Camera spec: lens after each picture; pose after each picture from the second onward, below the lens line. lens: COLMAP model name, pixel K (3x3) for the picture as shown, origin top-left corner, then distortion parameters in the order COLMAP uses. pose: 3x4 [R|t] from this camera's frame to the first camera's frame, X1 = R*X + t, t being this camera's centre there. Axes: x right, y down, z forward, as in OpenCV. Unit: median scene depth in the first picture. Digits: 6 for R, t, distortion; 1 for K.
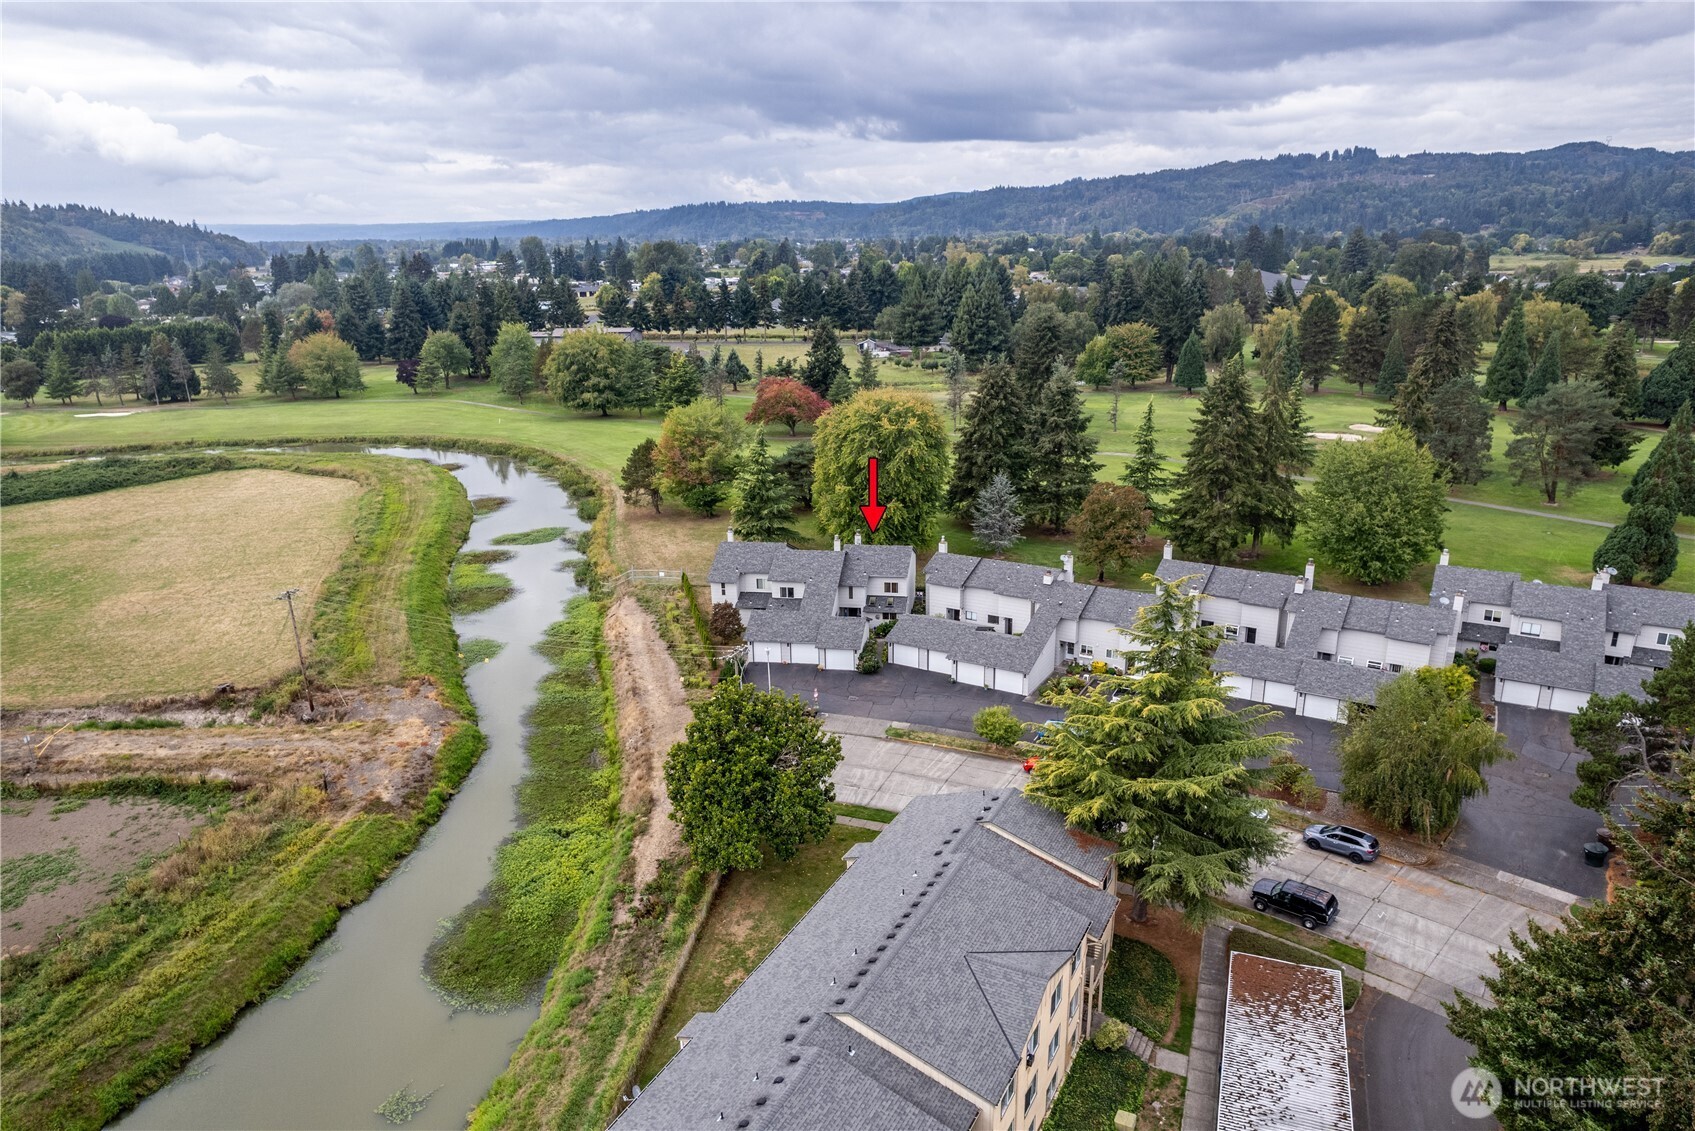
lens RADIAL K [[1112.6, 0, 832.2], [0, 1112.6, 573.0], [0, 0, 1]] dist [-0.062523, 0.053288]
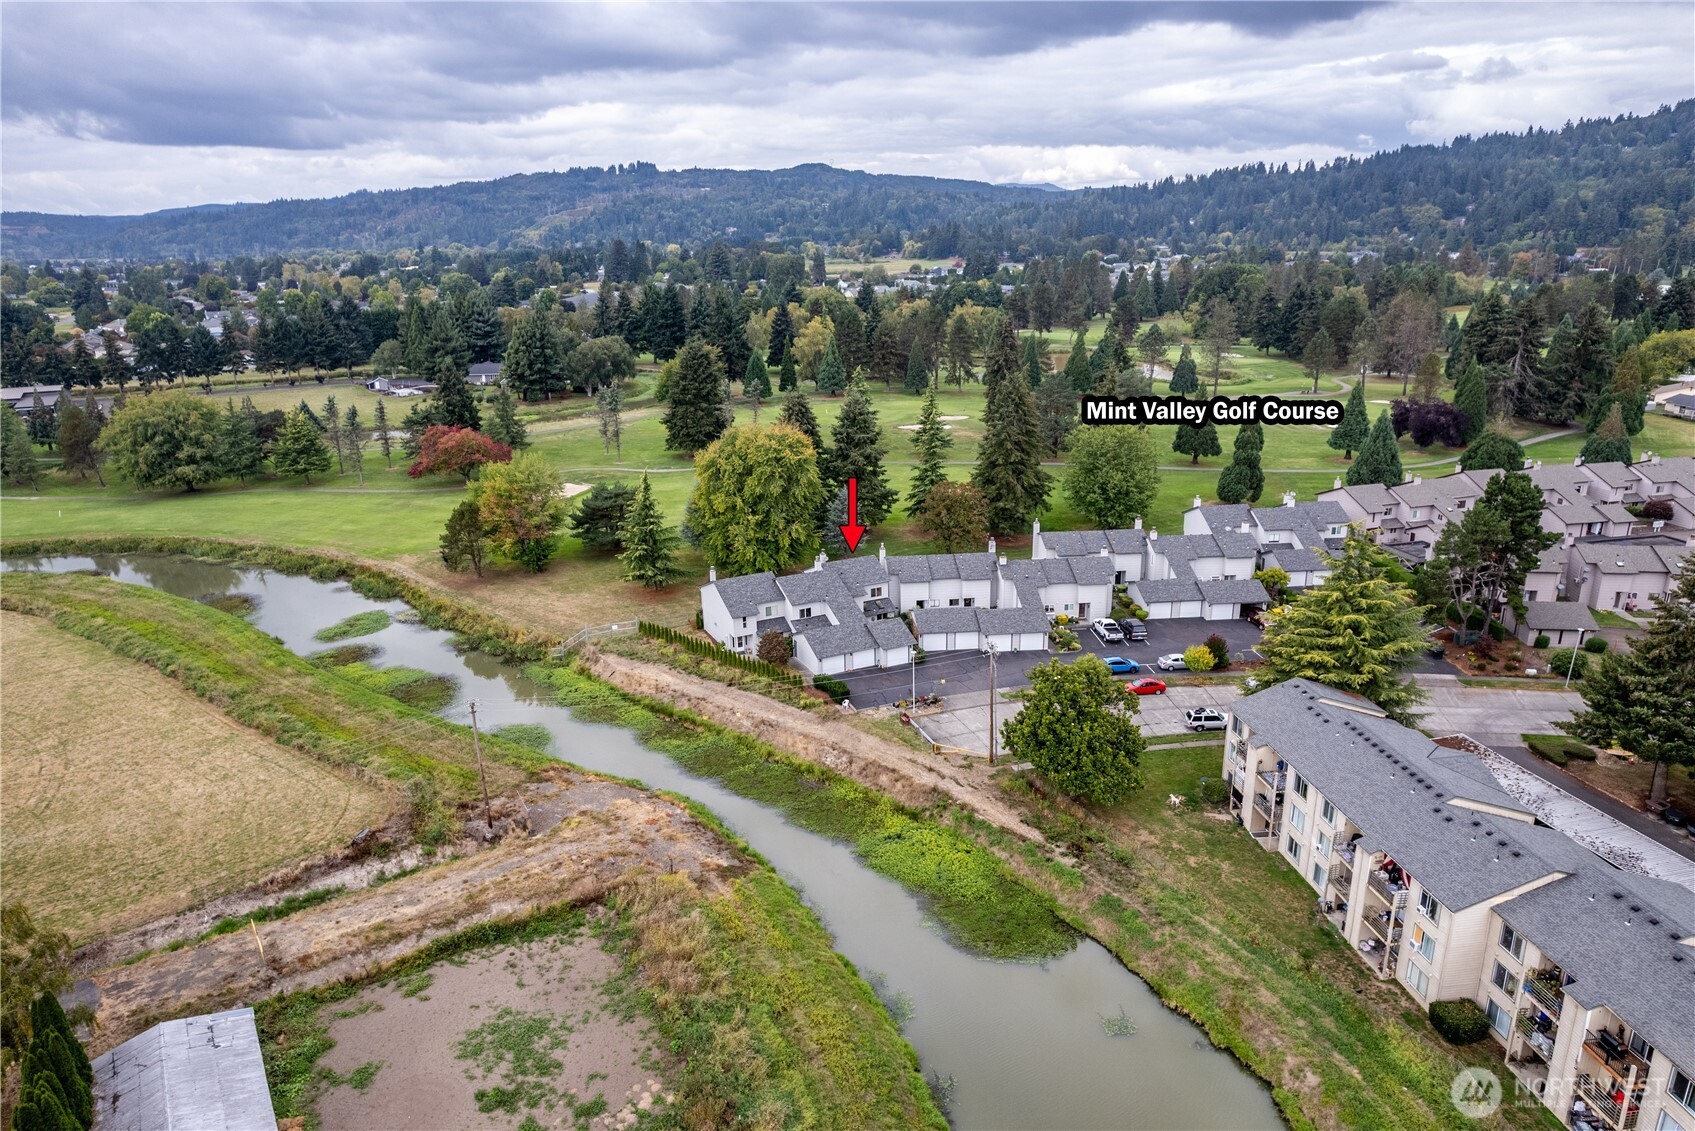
lens RADIAL K [[1112.6, 0, 848.0], [0, 1112.6, 574.6], [0, 0, 1]] dist [-0.062523, 0.053288]
pose [[0.817887, -0.171522, 0.549218, -0.278257], [0.175403, 0.983425, 0.045918, -0.029193], [-0.547991, 0.058778, 0.834416, 0.020050]]
